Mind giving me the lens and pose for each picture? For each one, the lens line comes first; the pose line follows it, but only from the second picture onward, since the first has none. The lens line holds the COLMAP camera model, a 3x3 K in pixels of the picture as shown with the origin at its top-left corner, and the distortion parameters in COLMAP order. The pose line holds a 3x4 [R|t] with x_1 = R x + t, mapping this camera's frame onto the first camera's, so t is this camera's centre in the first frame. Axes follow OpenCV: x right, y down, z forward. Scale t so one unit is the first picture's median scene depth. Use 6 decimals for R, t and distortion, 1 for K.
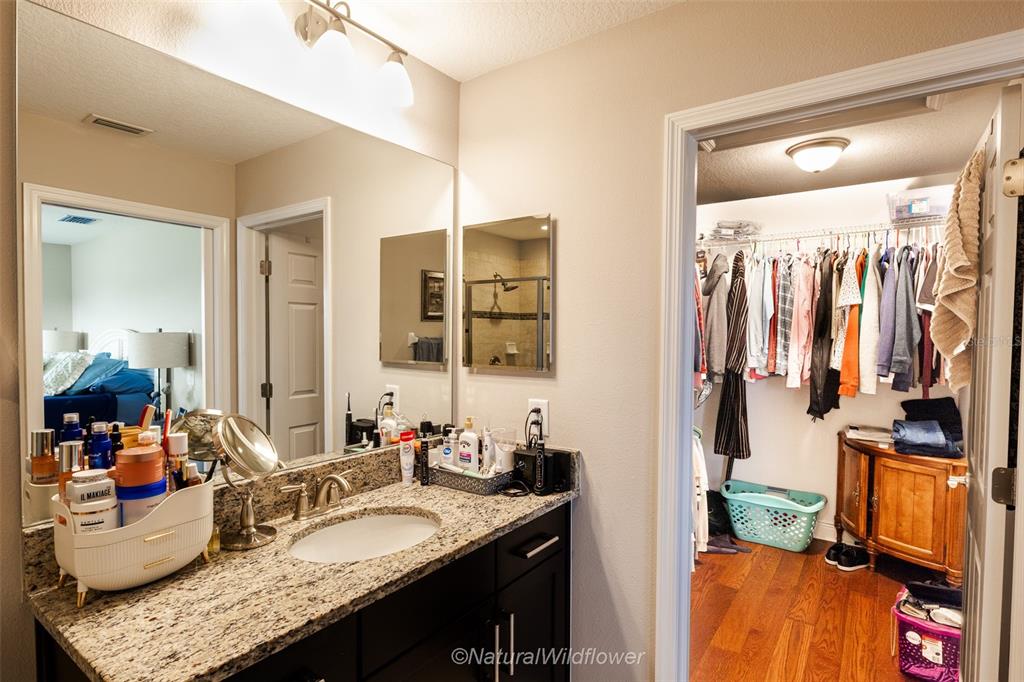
lens RADIAL K [[521.2, 0, 511.7], [0, 521.2, 343.5], [0, 0, 1]] dist [-0.005589, -0.001426]
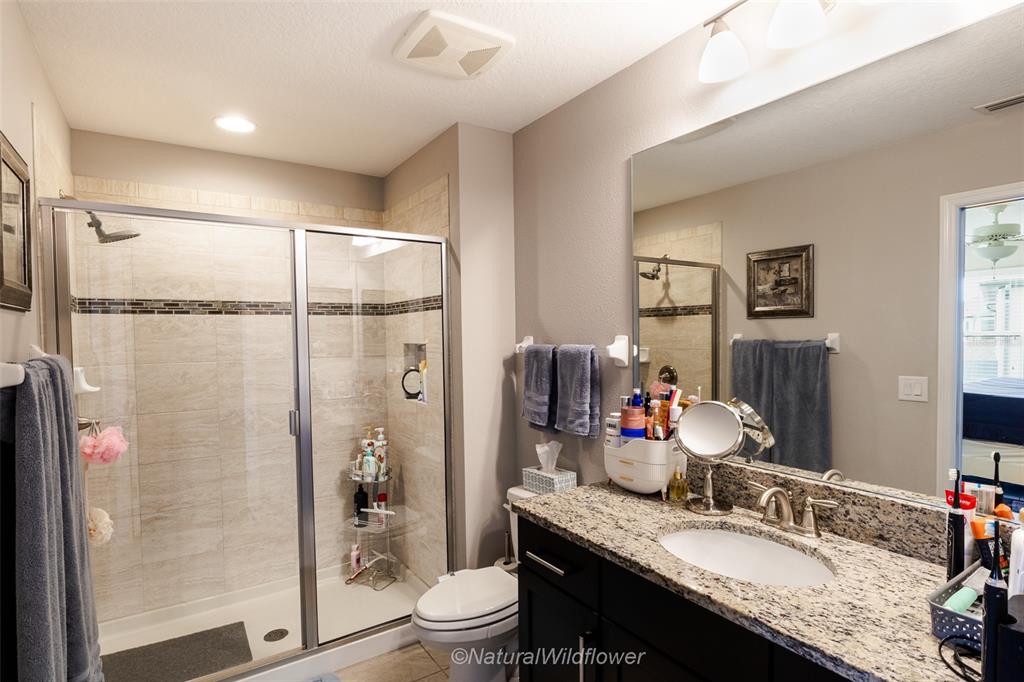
lens RADIAL K [[518.9, 0, 512.0], [0, 518.9, 341.0], [0, 0, 1]] dist [-0.005450, -0.000647]
pose [[-0.351898, 0.006311, -0.936017, 0.812726], [-0.011488, 0.999873, 0.011060, -0.013841], [0.935968, 0.014645, -0.351780, 1.060929]]
